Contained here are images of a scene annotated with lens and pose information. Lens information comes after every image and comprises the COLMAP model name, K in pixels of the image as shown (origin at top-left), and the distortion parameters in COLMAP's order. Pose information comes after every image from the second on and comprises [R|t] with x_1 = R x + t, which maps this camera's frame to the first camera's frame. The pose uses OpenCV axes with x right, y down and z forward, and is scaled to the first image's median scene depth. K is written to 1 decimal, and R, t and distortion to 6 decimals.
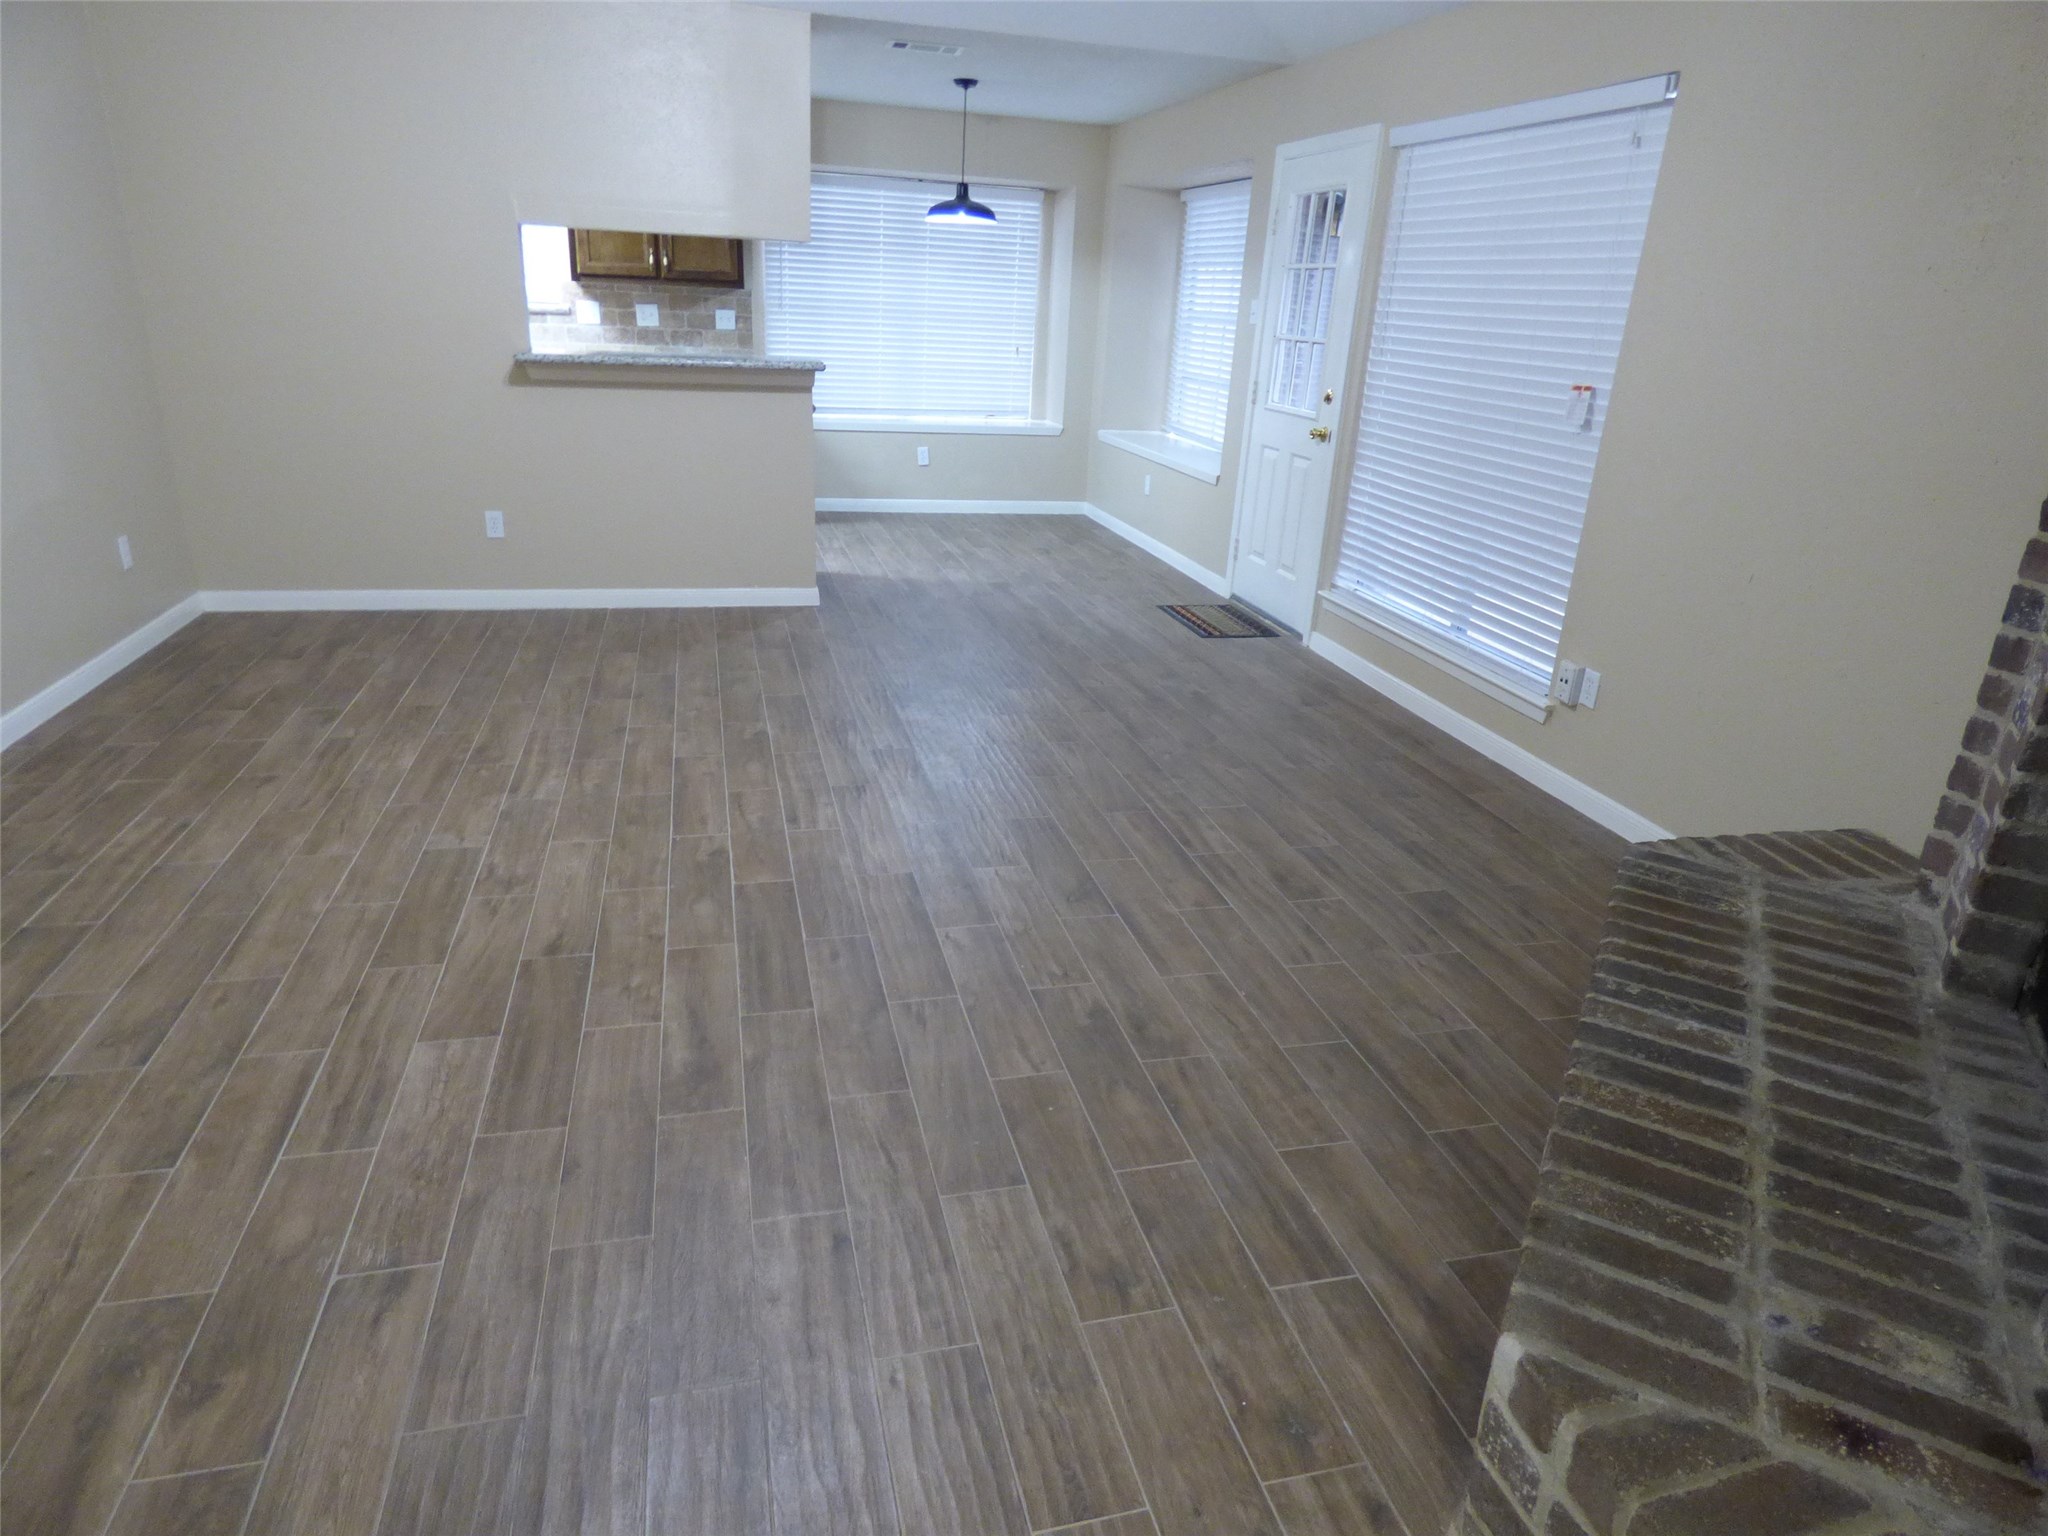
lens RADIAL K [[1233.9, 0, 1019.7], [0, 1233.9, 769.2], [0, 0, 1]] dist [-0.023269, 0.001891]
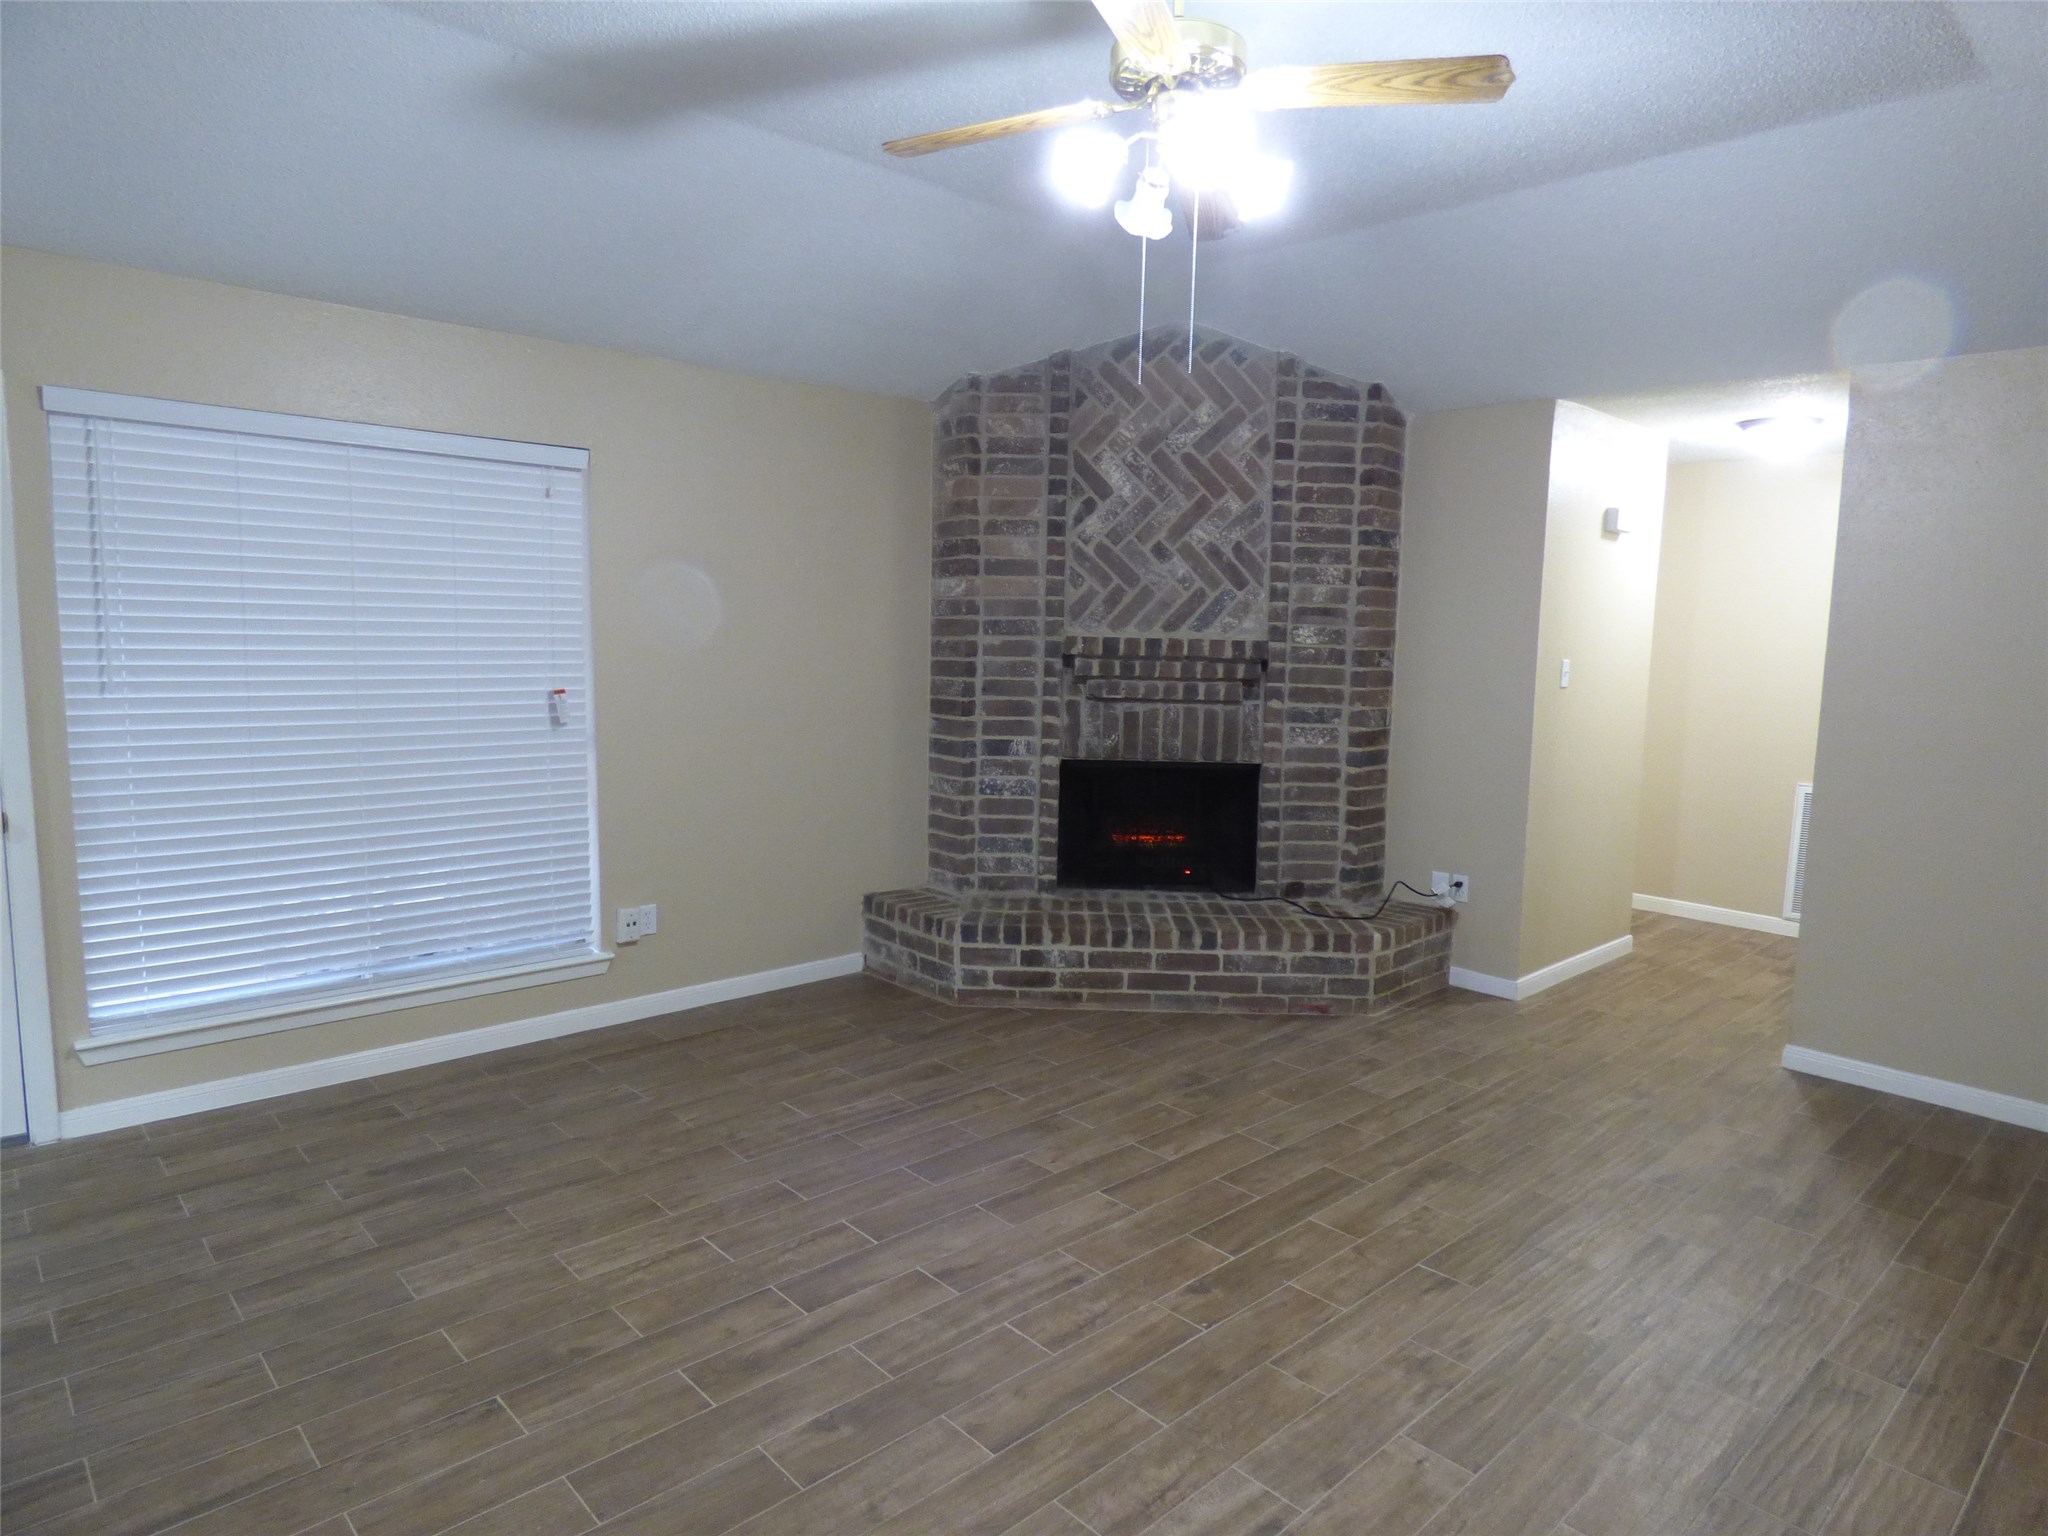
lens RADIAL K [[1233.9, 0, 1020.6], [0, 1233.9, 768.0], [0, 0, 1]] dist [-0.023269, 0.001891]
pose [[-0.482844, -0.162736, 0.860452, -0.833129], [0.269842, 0.907120, 0.322984, -0.556147], [-0.833095, 0.388137, -0.394085, 1.242608]]
